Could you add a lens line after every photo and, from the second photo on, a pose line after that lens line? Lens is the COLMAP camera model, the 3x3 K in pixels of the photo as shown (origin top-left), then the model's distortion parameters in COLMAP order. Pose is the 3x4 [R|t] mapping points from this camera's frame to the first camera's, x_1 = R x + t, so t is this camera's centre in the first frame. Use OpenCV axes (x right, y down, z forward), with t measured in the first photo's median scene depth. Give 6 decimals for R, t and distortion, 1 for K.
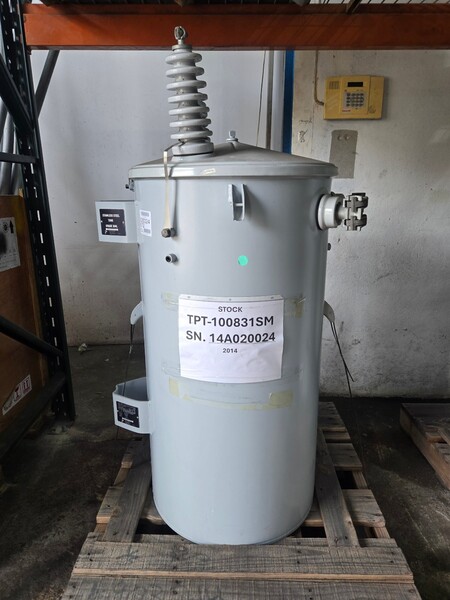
lens RADIAL K [[390.8, 0, 224.9], [0, 390.8, 312.2], [0, 0, 1]] dist [0.091710, -0.083991]
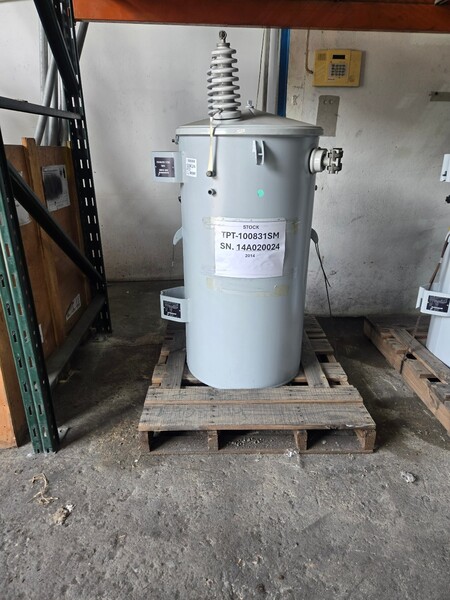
lens RADIAL K [[390.8, 0, 224.9], [0, 390.8, 312.2], [0, 0, 1]] dist [0.091710, -0.083991]
pose [[0.998857, -0.003591, 0.047656, -0.124507], [-0.001060, 0.995264, 0.097202, 0.133768], [-0.047780, -0.097141, 0.994123, -0.415137]]
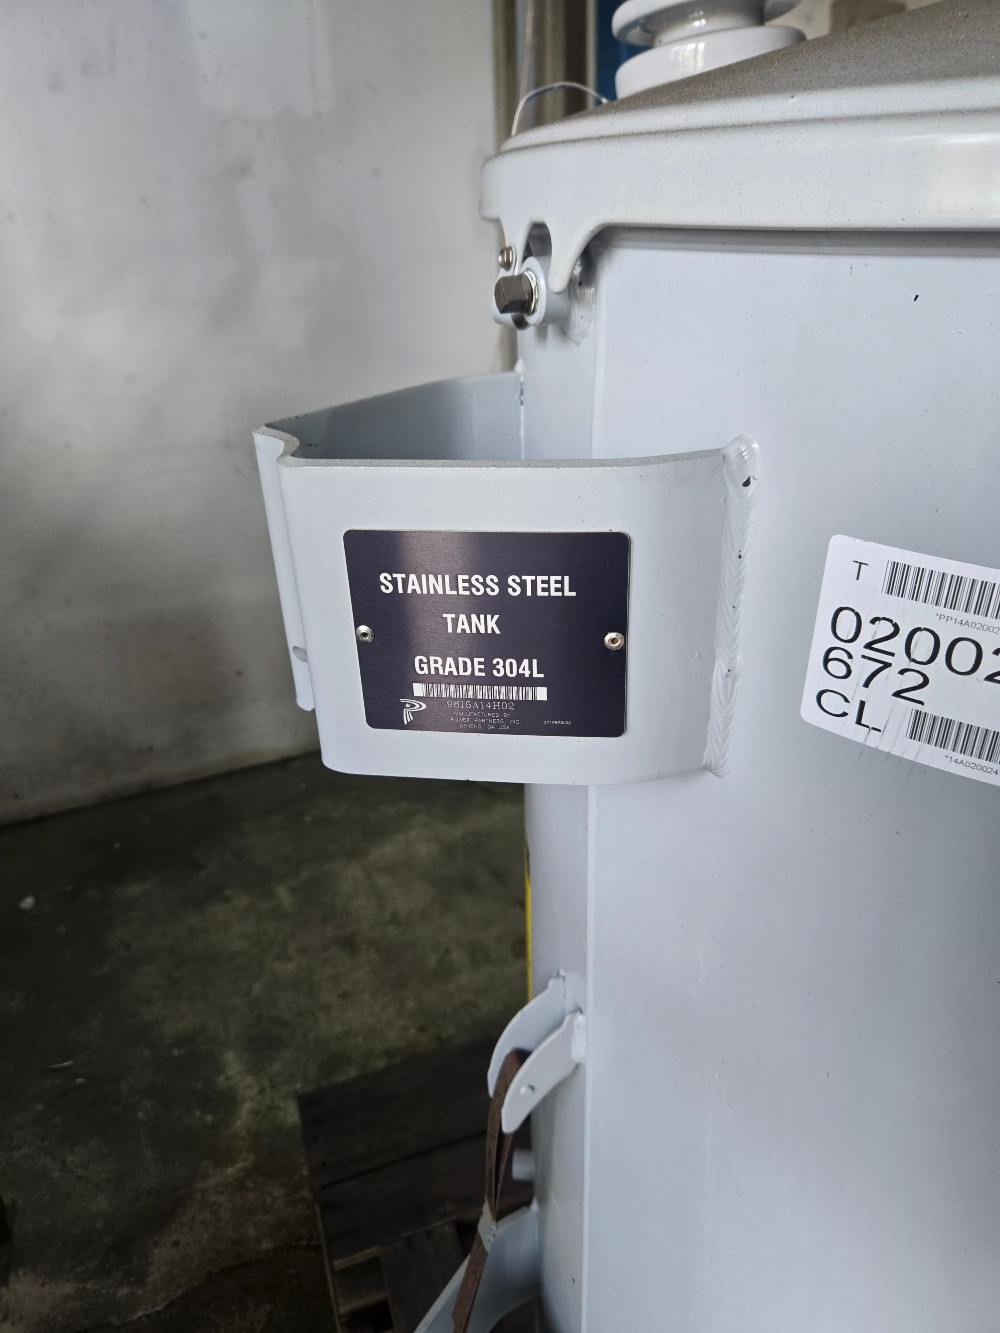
lens RADIAL K [[868.1, 0, 499.8], [0, 868.1, 693.6], [0, 0, 1]] dist [0.091710, -0.083991]
pose [[0.930653, -0.182969, 0.316871, -0.327548], [0.116947, 0.969313, 0.216233, -0.238844], [-0.346711, -0.164181, 0.923491, 0.681061]]
